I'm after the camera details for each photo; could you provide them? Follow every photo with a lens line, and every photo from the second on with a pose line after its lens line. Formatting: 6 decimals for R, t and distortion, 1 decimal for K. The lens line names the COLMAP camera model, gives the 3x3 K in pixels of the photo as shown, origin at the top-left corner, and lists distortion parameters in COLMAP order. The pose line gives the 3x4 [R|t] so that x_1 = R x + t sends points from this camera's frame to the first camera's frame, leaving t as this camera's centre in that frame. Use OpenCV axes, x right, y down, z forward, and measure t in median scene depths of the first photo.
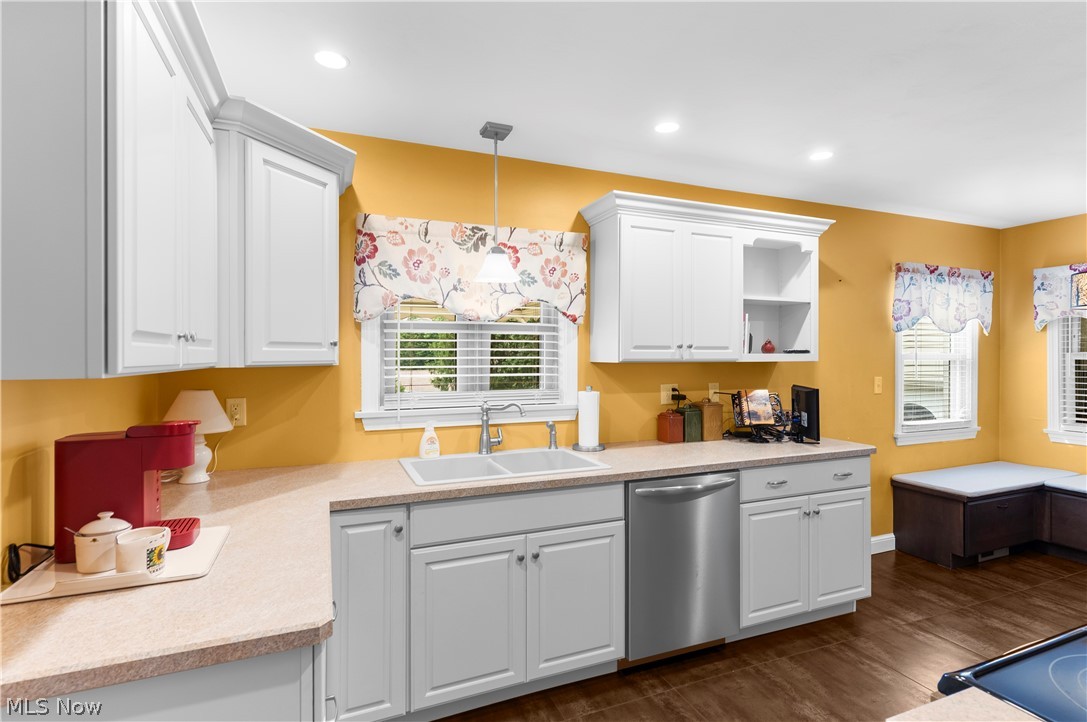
lens RADIAL K [[529.1, 0, 549.7], [0, 529.1, 355.5], [0, 0, 1]] dist [0.004163, 0.001270]
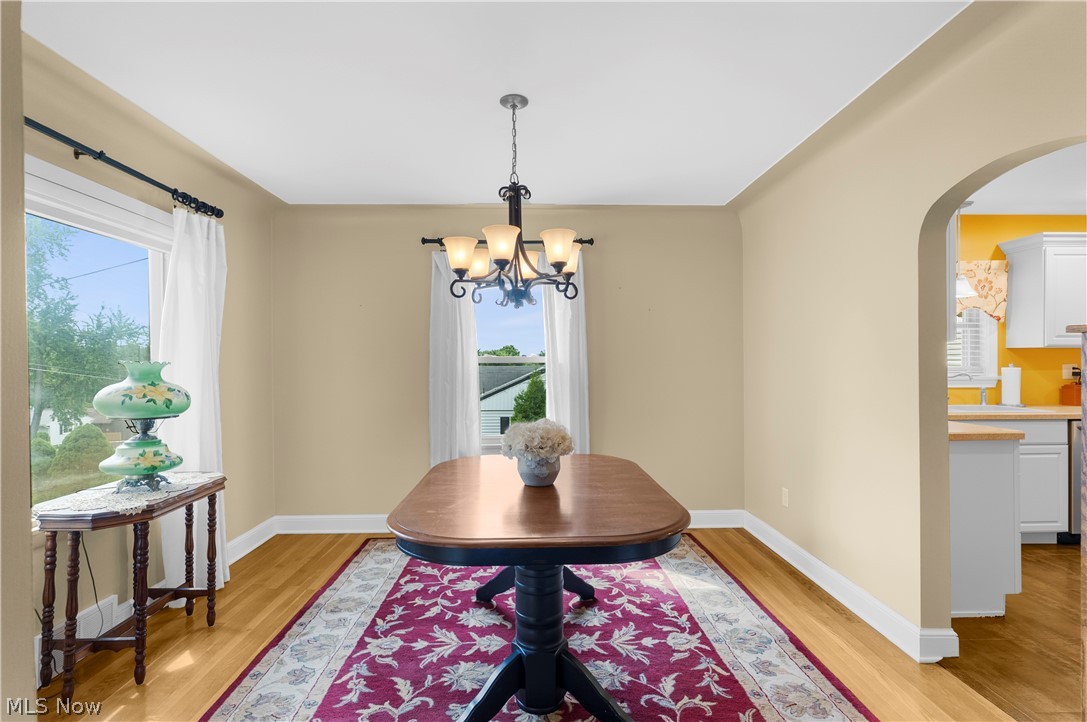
lens RADIAL K [[529.1, 0, 543.3], [0, 529.1, 361.8], [0, 0, 1]] dist [0.004163, 0.001270]
pose [[0.932613, -0.004819, -0.360846, -0.615918], [0.005988, 0.999980, 0.002121, 0.042093], [0.360829, -0.004139, 0.932623, -0.863334]]
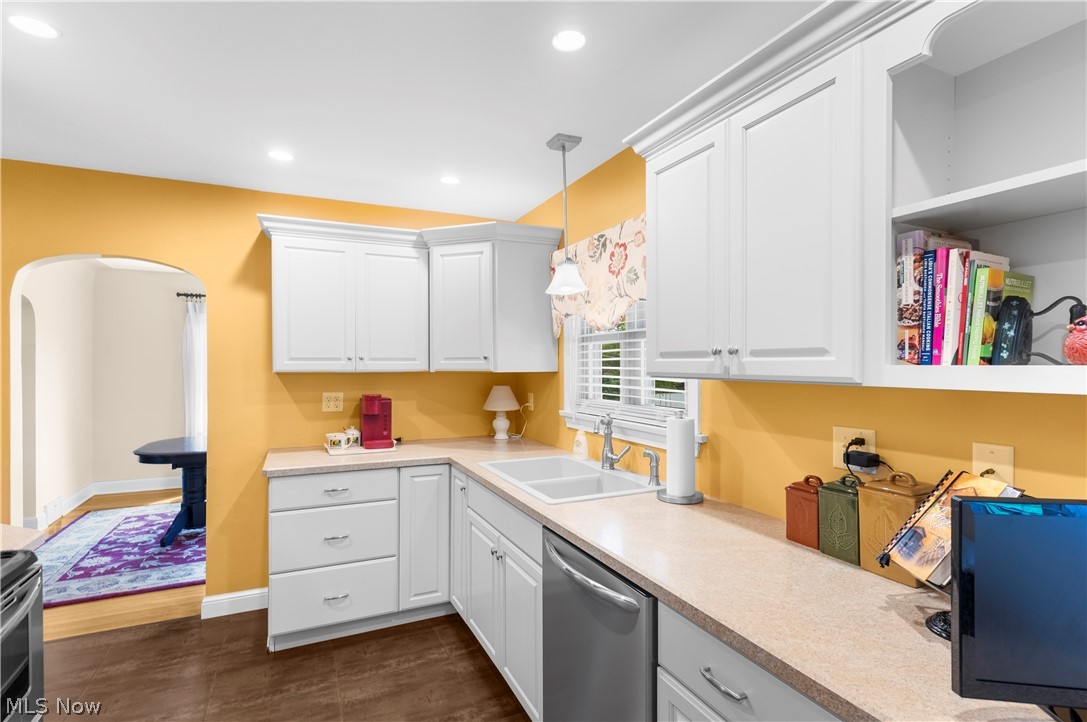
lens RADIAL K [[529.1, 0, 545.7], [0, 529.1, 364.7], [0, 0, 1]] dist [0.004163, 0.001270]
pose [[0.042317, 0.005628, -0.999088, 0.786362], [-0.000153, 0.999984, 0.005627, -0.006568], [0.999104, -0.000085, 0.042318, 0.799732]]
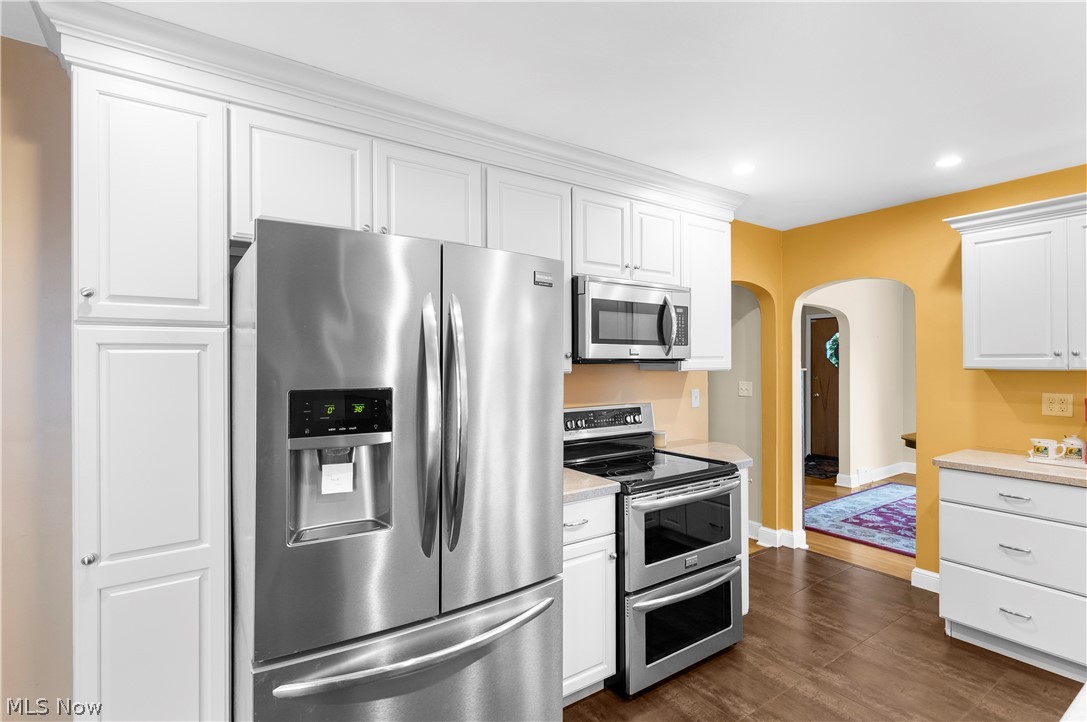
lens RADIAL K [[529.1, 0, 540.4], [0, 529.1, 361.4], [0, 0, 1]] dist [0.004163, 0.001270]
pose [[-0.979876, 0.007884, -0.199453, 0.764876], [0.008210, 0.999966, -0.000809, -0.007297], [0.199440, -0.002430, -0.979907, 1.188603]]
